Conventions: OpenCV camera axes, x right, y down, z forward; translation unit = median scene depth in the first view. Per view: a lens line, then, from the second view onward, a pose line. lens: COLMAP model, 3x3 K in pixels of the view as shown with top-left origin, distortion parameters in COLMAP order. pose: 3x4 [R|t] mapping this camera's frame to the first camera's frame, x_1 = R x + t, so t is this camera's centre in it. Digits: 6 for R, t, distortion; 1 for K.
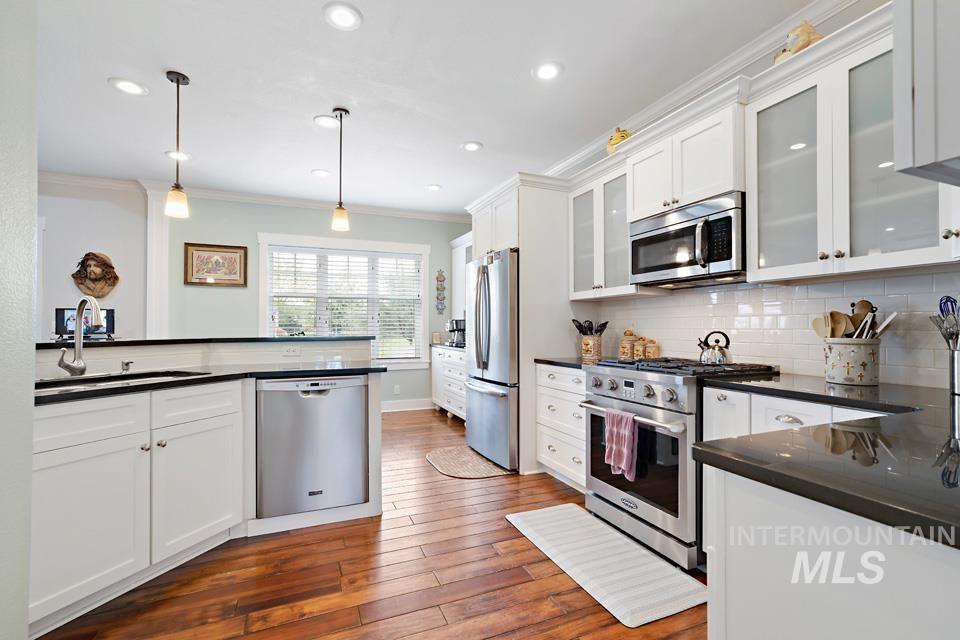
lens RADIAL K [[431.7, 0, 482.7], [0, 431.7, 322.6], [0, 0, 1]] dist [-0.015740, 0.012508]
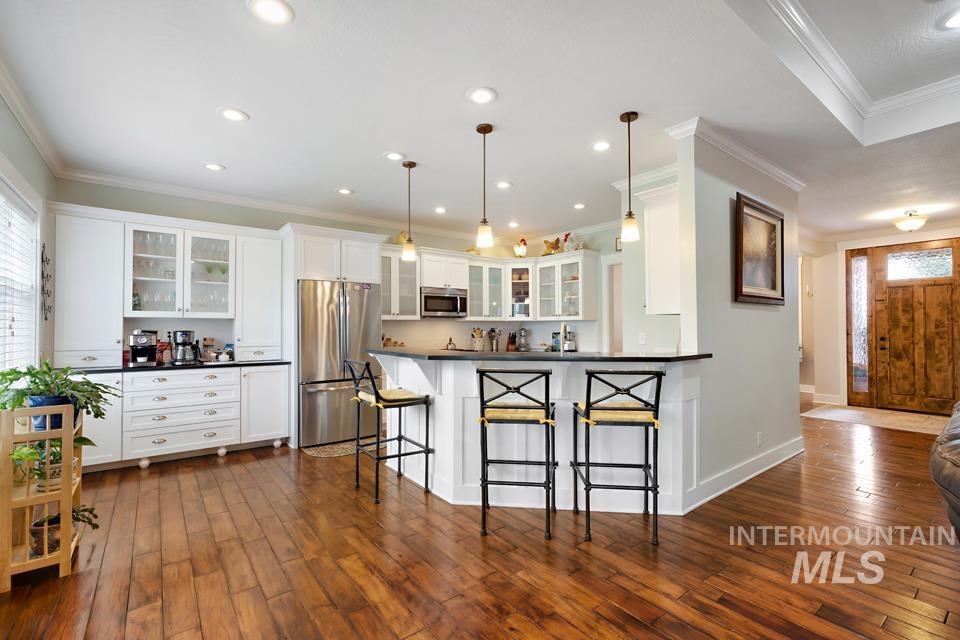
lens RADIAL K [[438.5, 0, 483.6], [0, 438.5, 321.8], [0, 0, 1]] dist [-0.010731, 0.014075]
pose [[-0.256617, 0.015640, 0.966387, -1.547235], [-0.006483, 0.999819, -0.017903, -0.019688], [-0.966491, -0.010859, -0.256469, 1.092647]]
